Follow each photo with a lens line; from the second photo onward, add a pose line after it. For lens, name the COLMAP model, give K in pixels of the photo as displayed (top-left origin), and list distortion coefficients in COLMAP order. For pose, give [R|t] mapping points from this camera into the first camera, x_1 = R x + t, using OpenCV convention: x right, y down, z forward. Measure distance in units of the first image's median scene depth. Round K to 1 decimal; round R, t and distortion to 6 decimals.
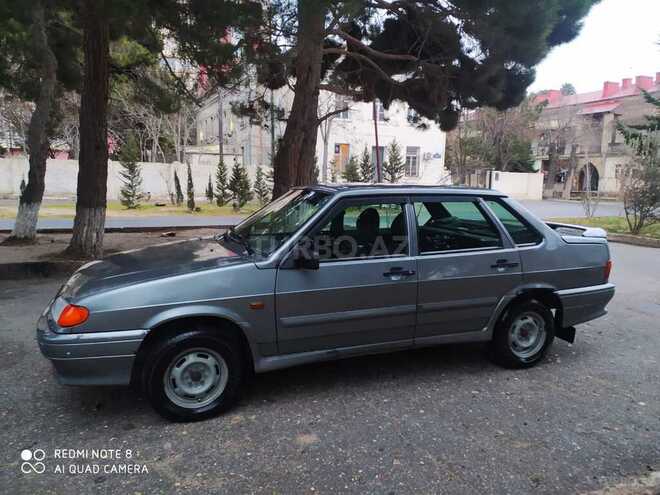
lens RADIAL K [[459.5, 0, 337.4], [0, 459.5, 242.2], [0, 0, 1]] dist [0.081227, -0.068767]
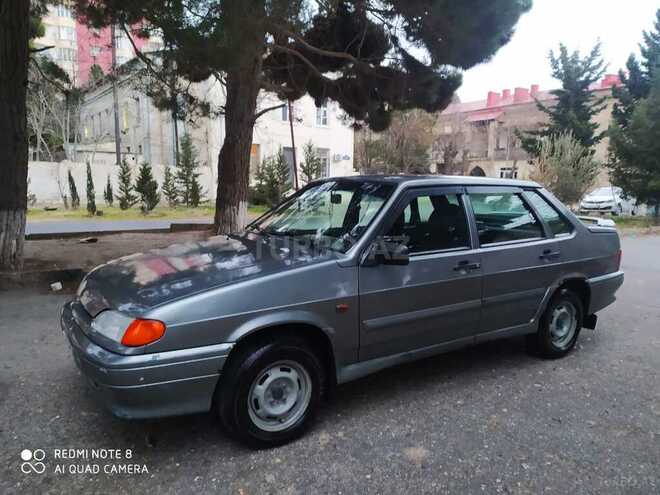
lens RADIAL K [[463.9, 0, 334.3], [0, 463.9, 245.9], [0, 0, 1]] dist [0.078132, -0.068211]
pose [[0.979692, -0.029385, 0.198345, -0.070668], [0.029053, 0.999567, 0.004586, 0.002463], [-0.198394, 0.001270, 0.980121, 0.024617]]
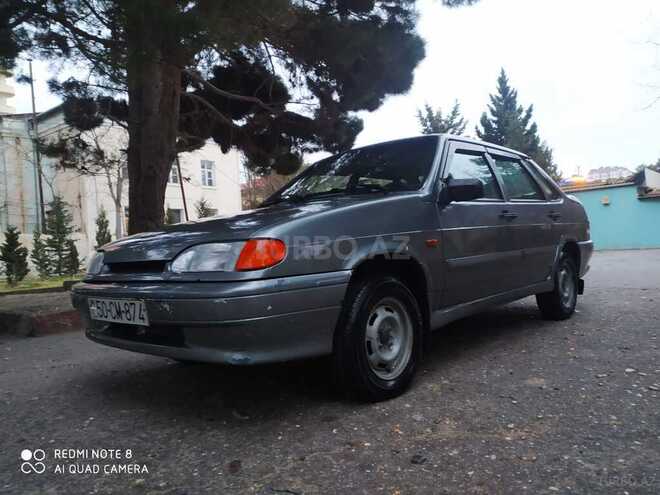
lens RADIAL K [[463.9, 0, 334.3], [0, 463.9, 245.9], [0, 0, 1]] dist [0.078132, -0.068211]
pose [[0.898060, -0.068239, 0.434547, -0.135057], [0.127404, 0.985901, -0.108481, 0.040948], [-0.421018, 0.152785, 0.894092, 0.063845]]
